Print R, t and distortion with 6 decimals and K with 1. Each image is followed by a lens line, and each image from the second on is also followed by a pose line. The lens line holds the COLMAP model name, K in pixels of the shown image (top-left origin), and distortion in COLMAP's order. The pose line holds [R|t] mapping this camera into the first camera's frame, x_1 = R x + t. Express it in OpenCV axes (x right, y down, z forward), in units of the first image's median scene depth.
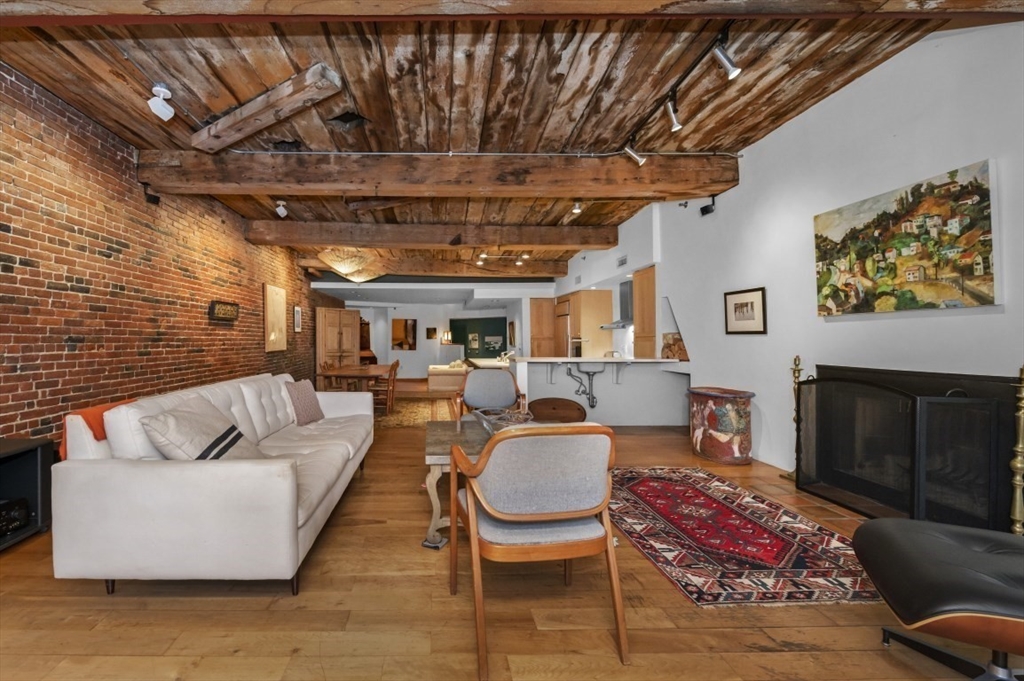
lens RADIAL K [[433.7, 0, 421.9], [0, 433.7, 339.2], [0, 0, 1]] dist [-0.000415, -0.000418]
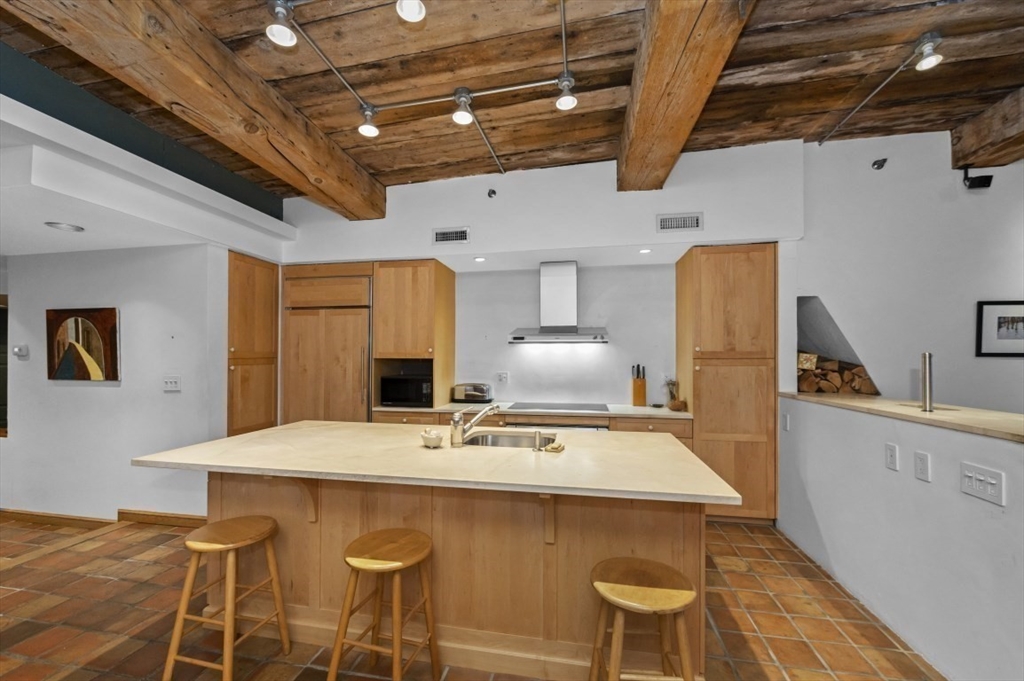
lens RADIAL K [[405.5, 0, 509.1], [0, 405.5, 352.6], [0, 0, 1]] dist [-0.002997, -0.000425]
pose [[0.156821, 0.017873, 0.987465, -0.141149], [-0.001670, 0.999840, -0.017831, -0.005190], [-0.987626, 0.001147, 0.156826, 2.029853]]
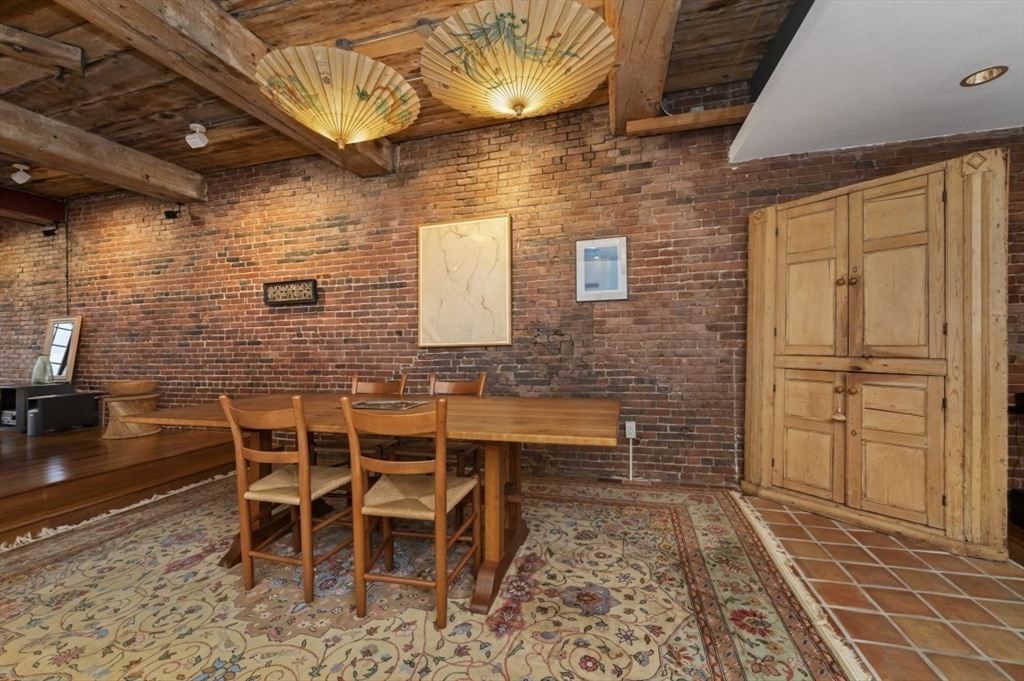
lens RADIAL K [[408.7, 0, 502.1], [0, 408.7, 336.1], [0, 0, 1]] dist [-0.010872, -0.000351]
pose [[-0.247861, -0.013461, -0.968702, 0.266155], [0.018598, 0.999653, -0.018650, 0.055753], [0.968617, -0.022638, -0.247525, 2.552755]]
